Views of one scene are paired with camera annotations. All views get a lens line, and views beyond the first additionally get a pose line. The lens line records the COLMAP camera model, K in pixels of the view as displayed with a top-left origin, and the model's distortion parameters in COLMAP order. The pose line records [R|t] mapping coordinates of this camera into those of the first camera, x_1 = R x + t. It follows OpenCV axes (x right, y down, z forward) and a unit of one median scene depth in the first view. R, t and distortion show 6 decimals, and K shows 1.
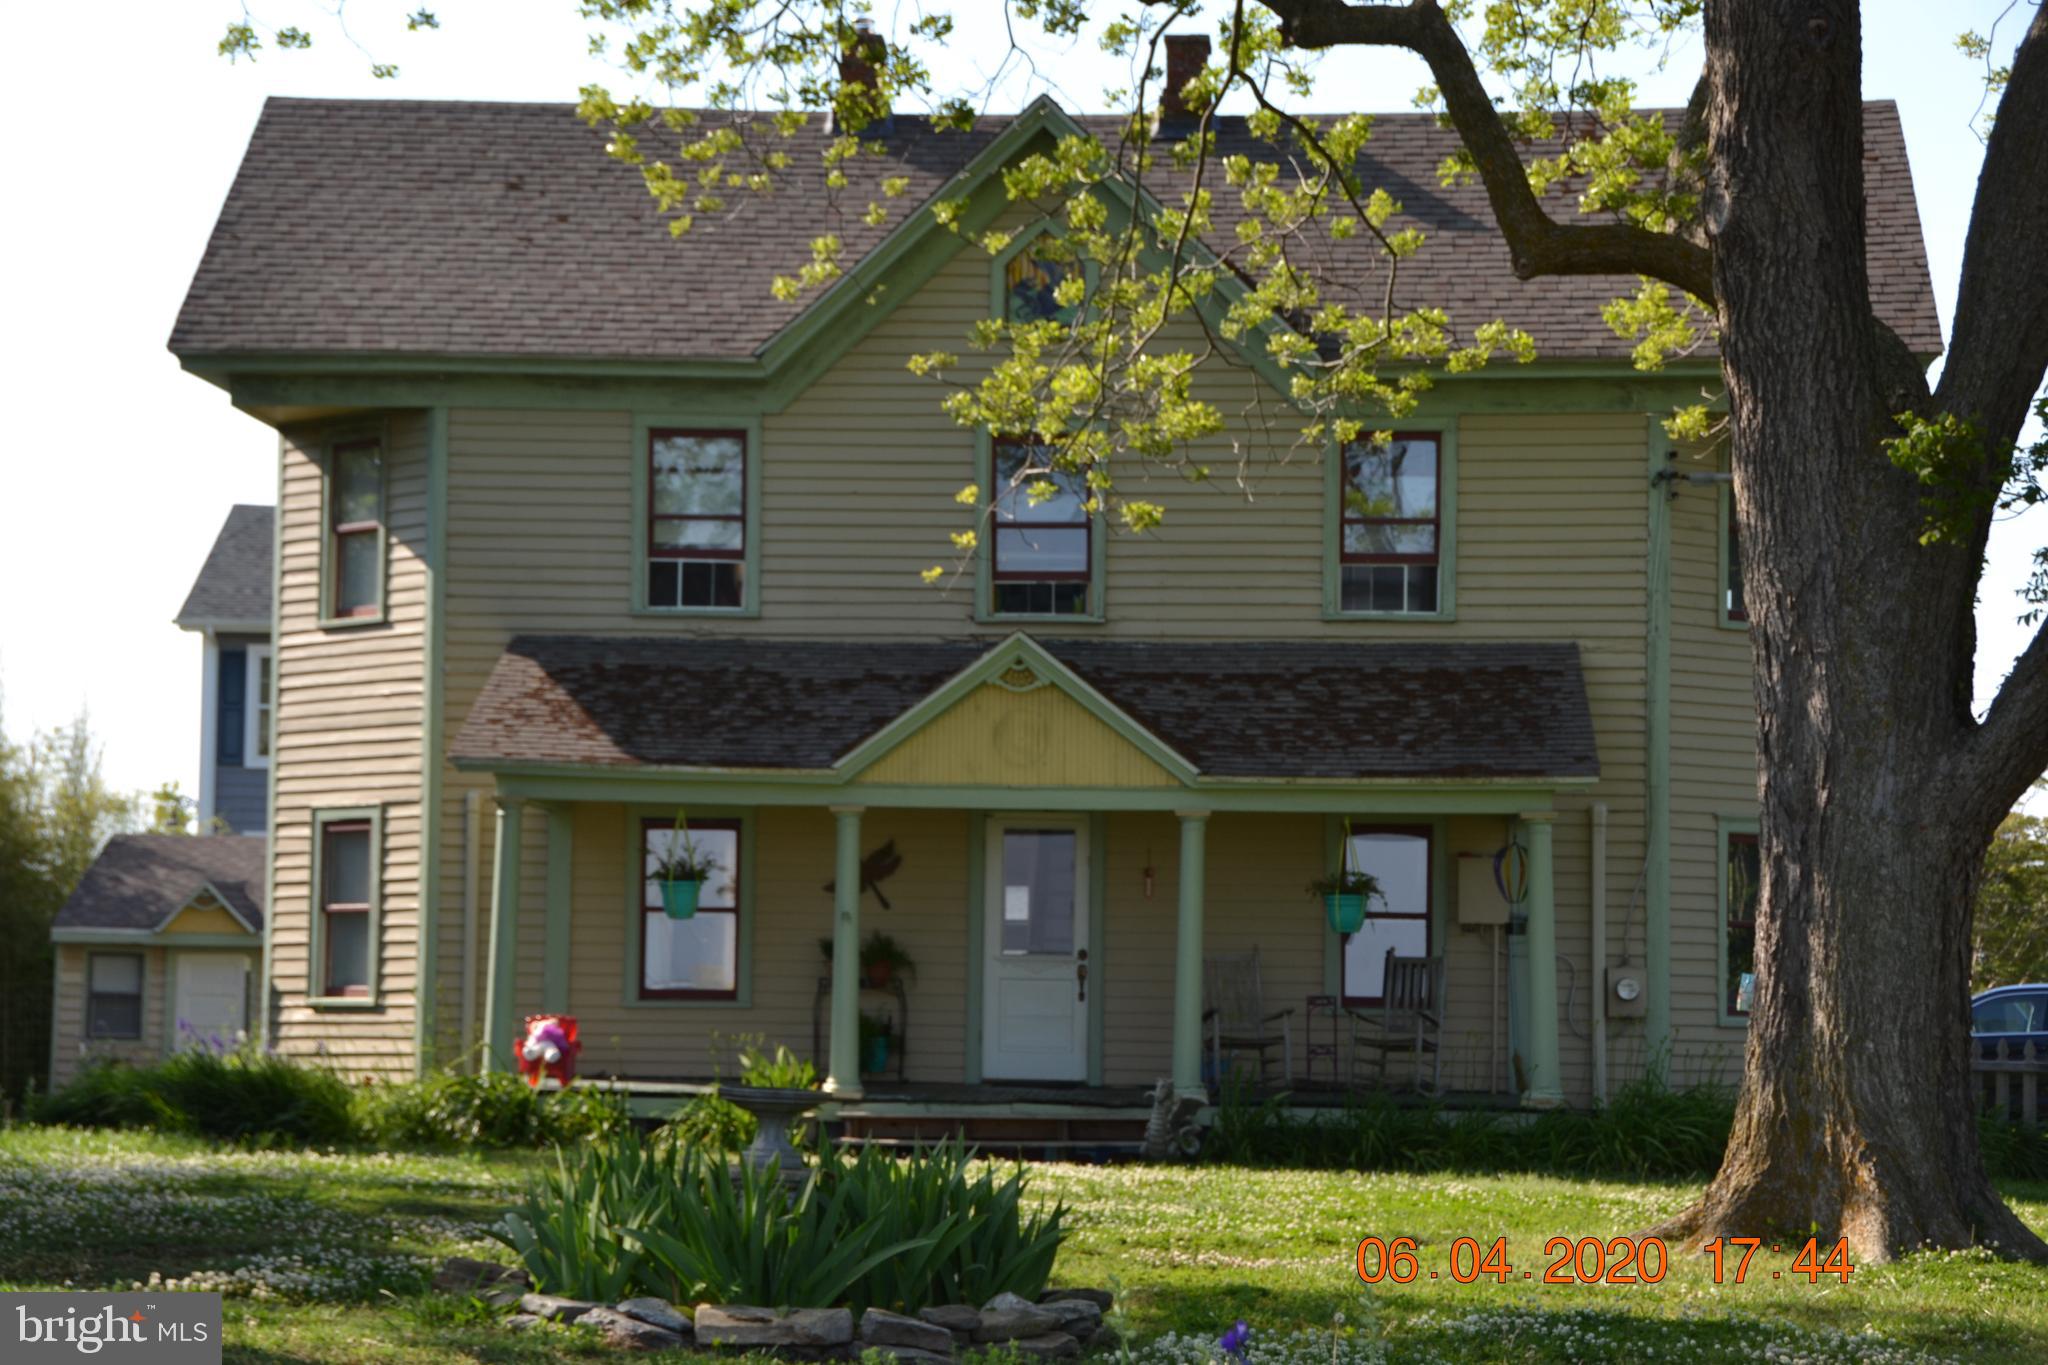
lens RADIAL K [[4557.2, 0, 1030.0], [0, 4557.2, 698.4], [0, 0, 1]] dist [0.251904, 0.000000]
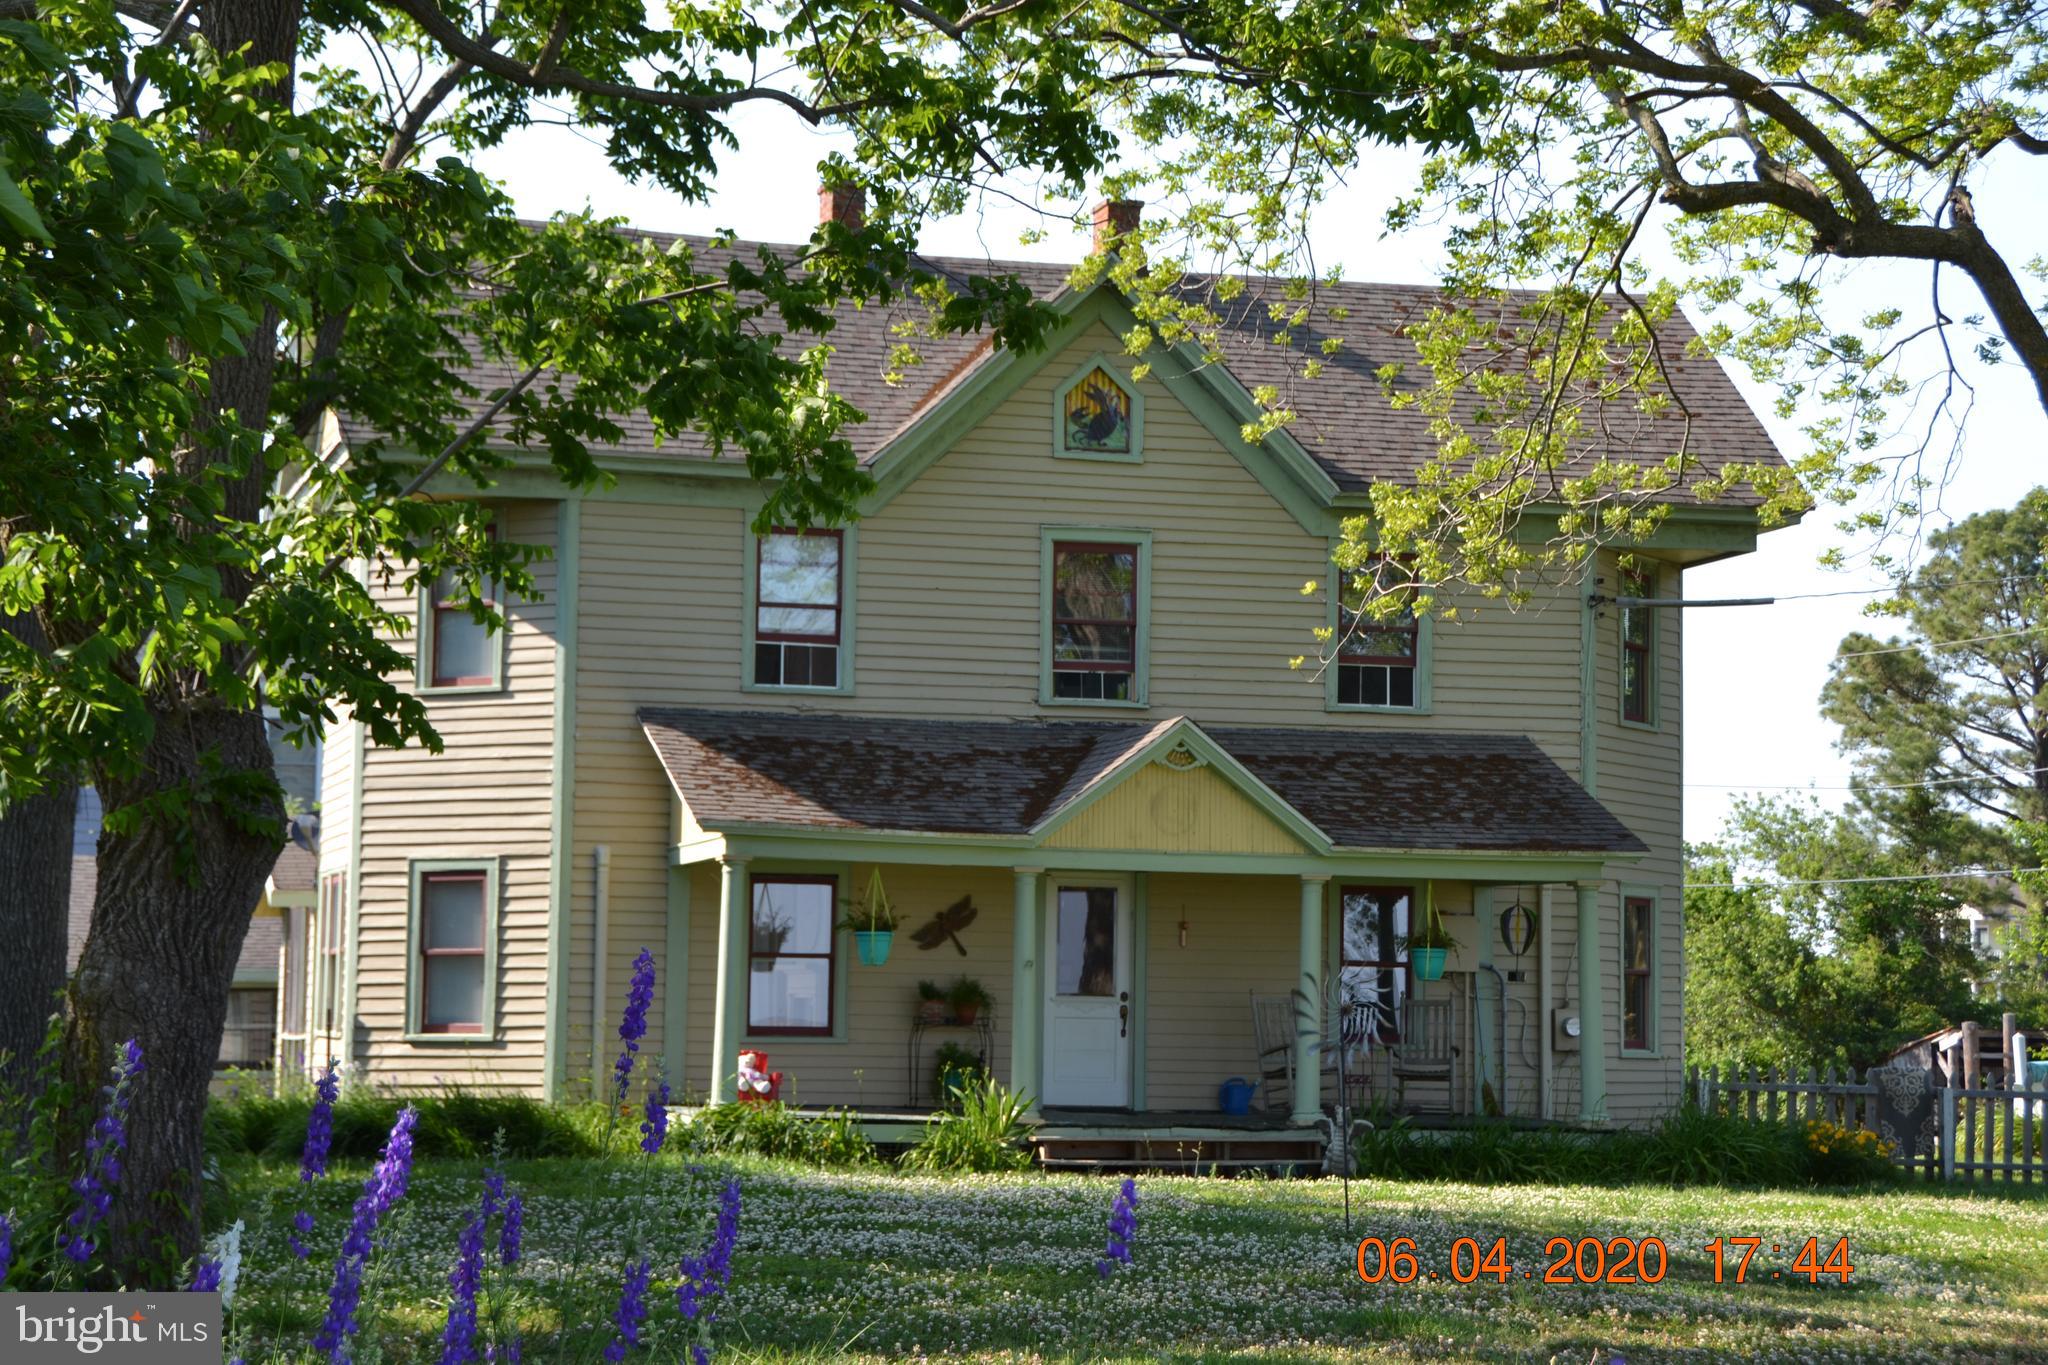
lens RADIAL K [[4107.9, 0, 1024.0], [0, 4107.9, 679.4], [0, 0, 1]] dist [0.112884, 0.000000]
pose [[0.947781, 0.026915, 0.317783, -0.341467], [-0.021663, 0.999564, -0.020052, -0.002485], [-0.318185, 0.012121, 0.947951, 0.024901]]
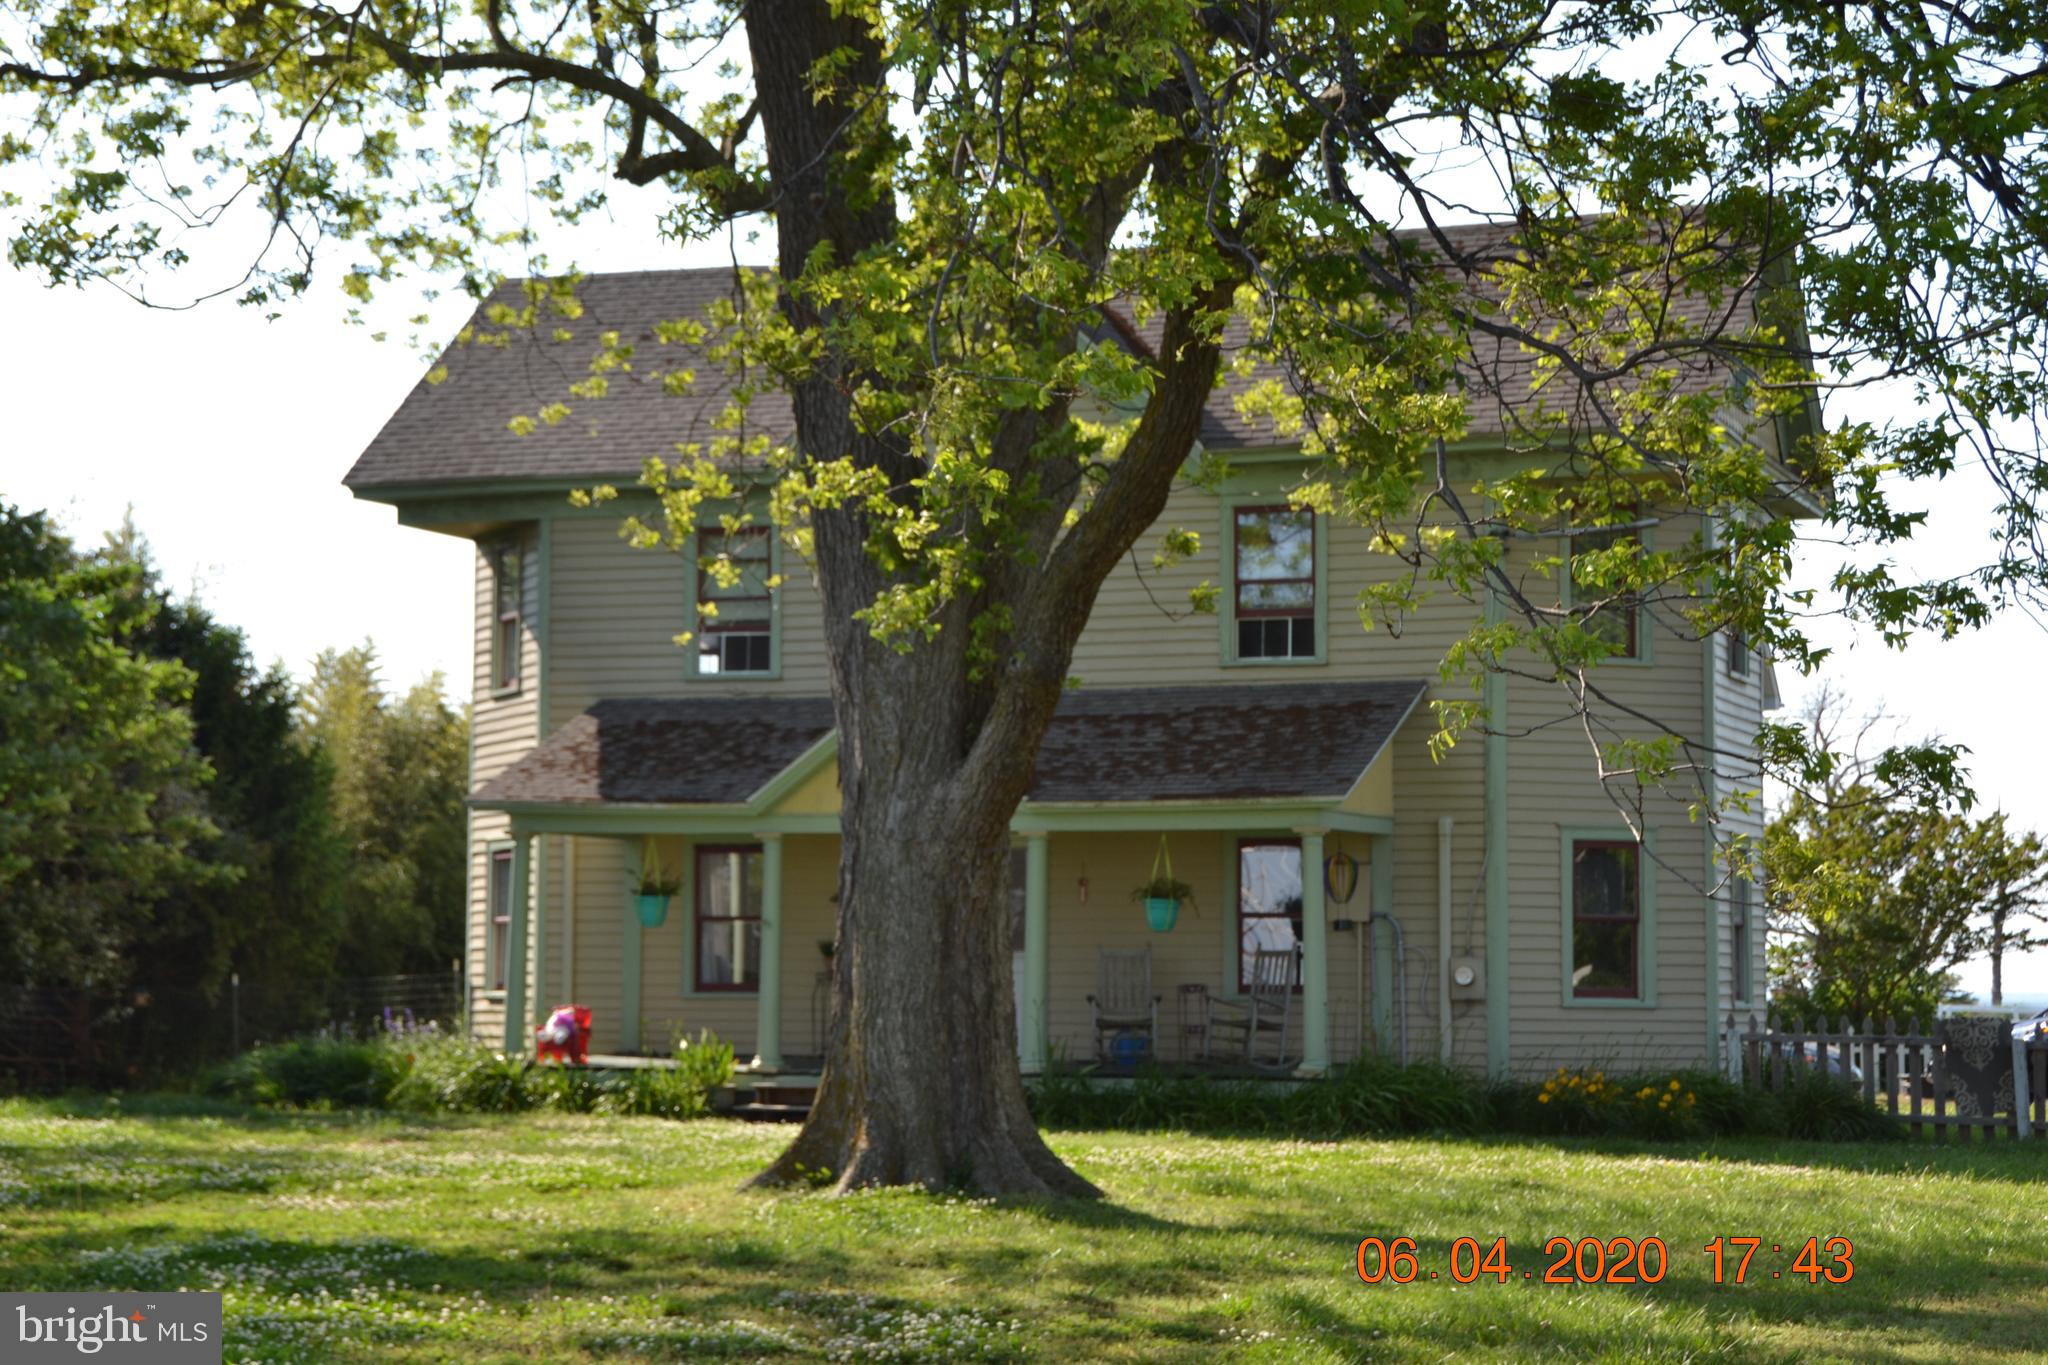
lens RADIAL K [[3962.8, 0, 1019.0], [0, 3962.8, 673.2], [0, 0, 1]] dist [0.103212, 0.000000]
pose [[0.956980, -0.031158, -0.288478, 0.308745], [0.027128, 0.999471, -0.017961, 0.001534], [0.288884, 0.009363, 0.957318, -0.001709]]
